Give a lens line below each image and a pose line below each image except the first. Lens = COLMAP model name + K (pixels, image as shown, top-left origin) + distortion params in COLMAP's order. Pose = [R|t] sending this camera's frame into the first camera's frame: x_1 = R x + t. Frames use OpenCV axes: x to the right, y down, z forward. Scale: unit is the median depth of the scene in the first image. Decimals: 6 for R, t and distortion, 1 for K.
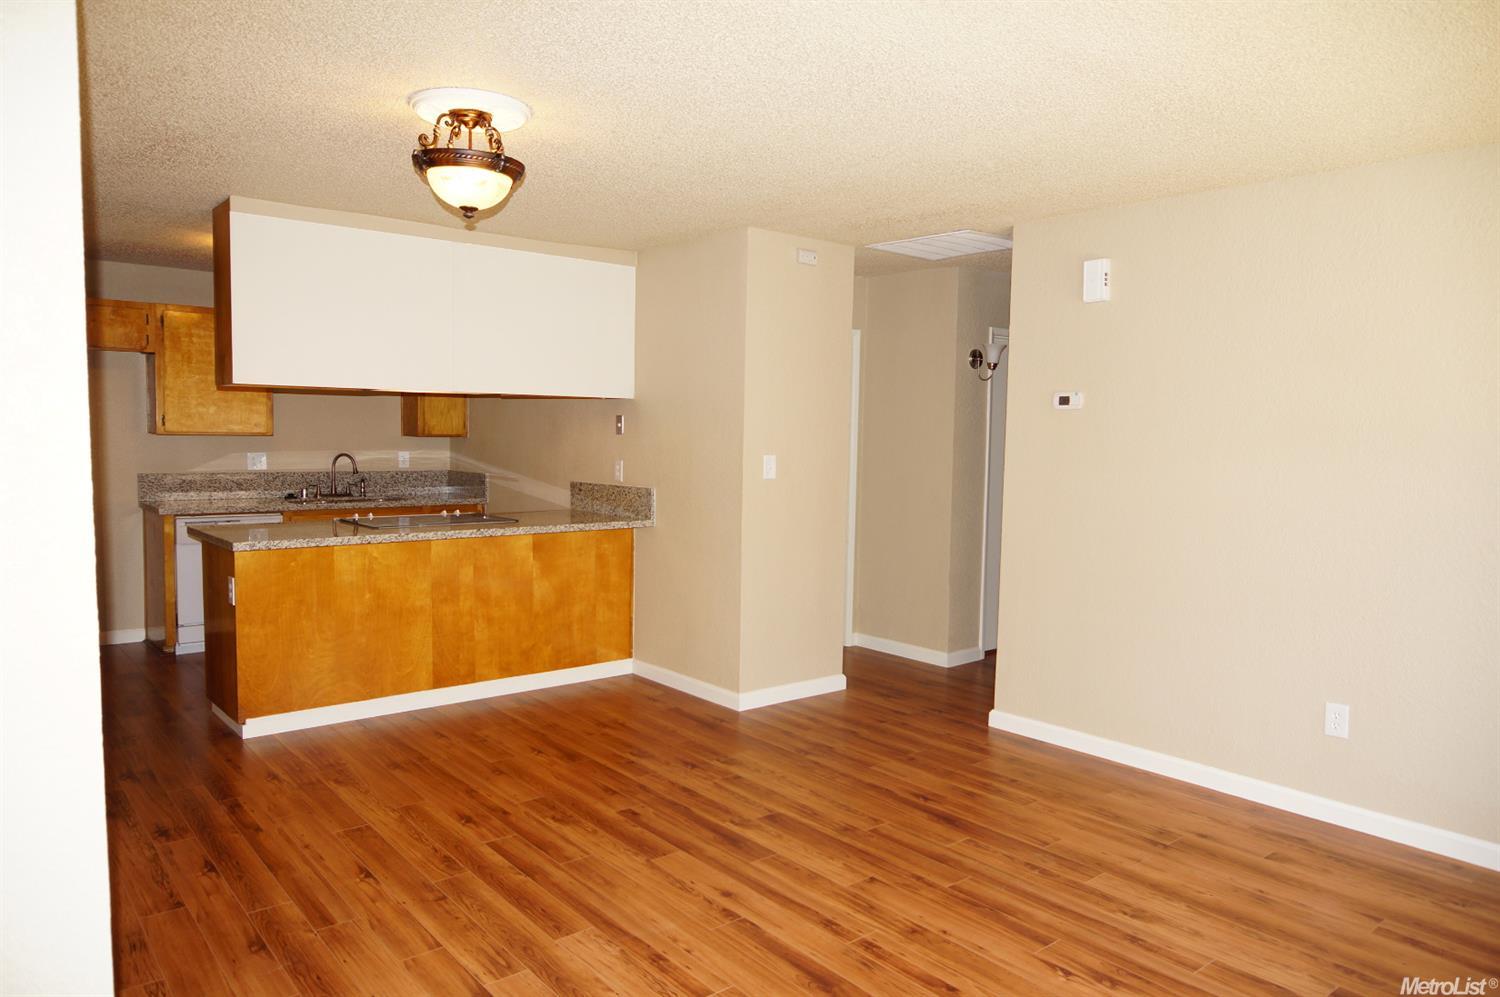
lens RADIAL K [[995.7, 0, 755.7], [0, 995.7, 497.7], [0, 0, 1]] dist [-0.017797, 0.008001]
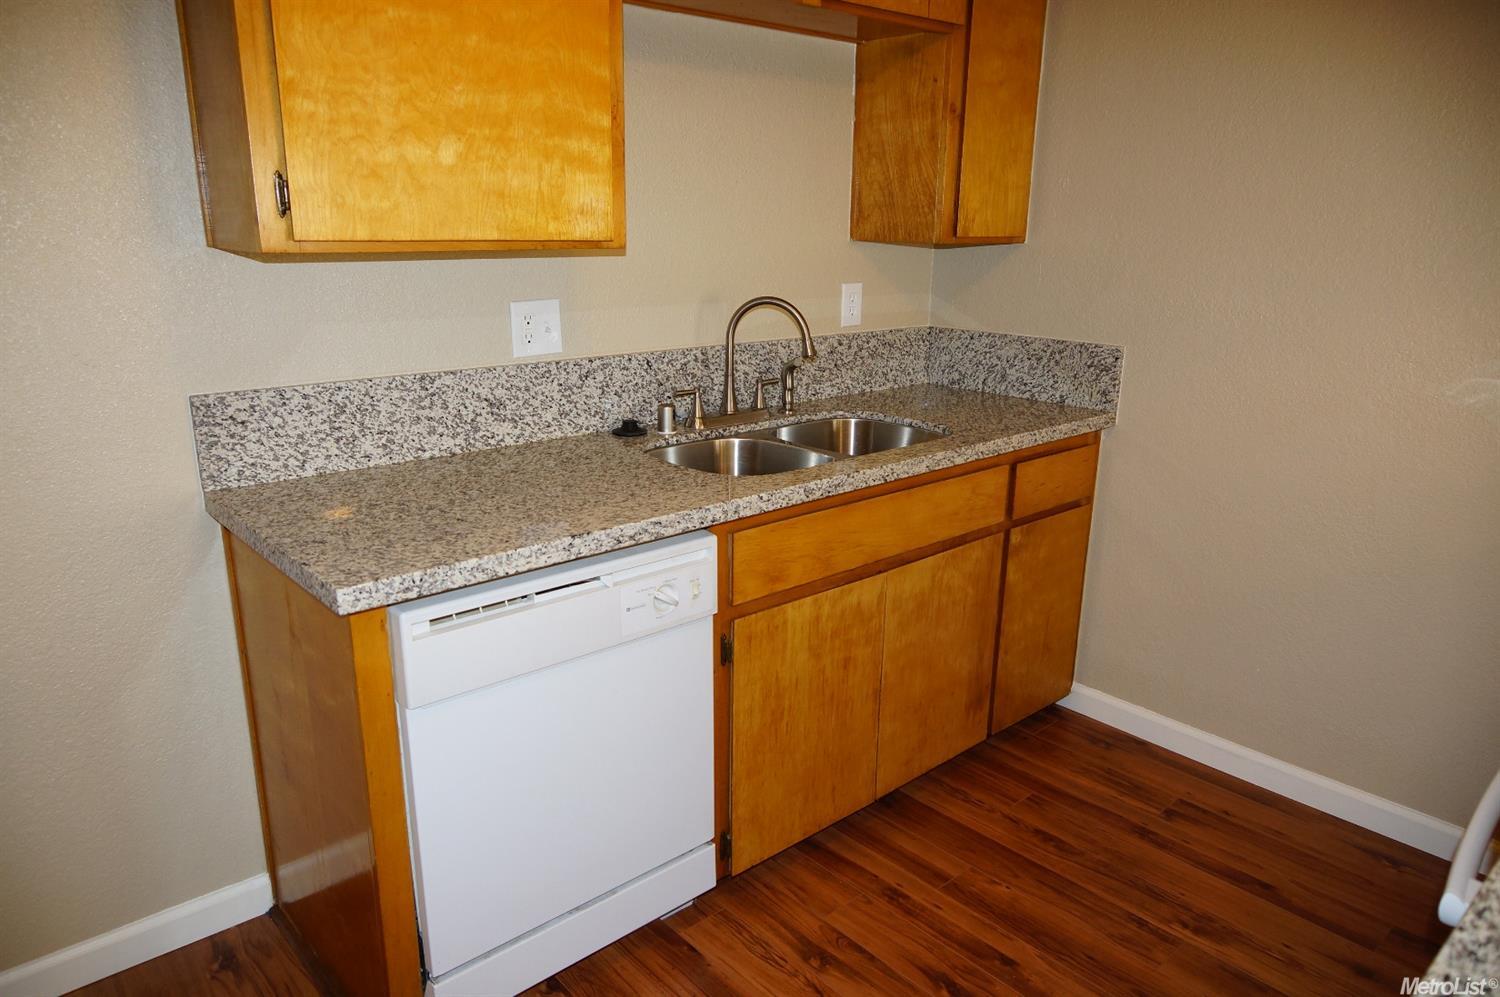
lens RADIAL K [[995.7, 0, 750.5], [0, 995.7, 499.4], [0, 0, 1]] dist [-0.017797, 0.008001]
pose [[0.999713, -0.012882, 0.020222, -0.534376], [0.008401, 0.978140, 0.207777, -0.059510], [-0.022457, -0.207547, 0.977967, 0.812687]]
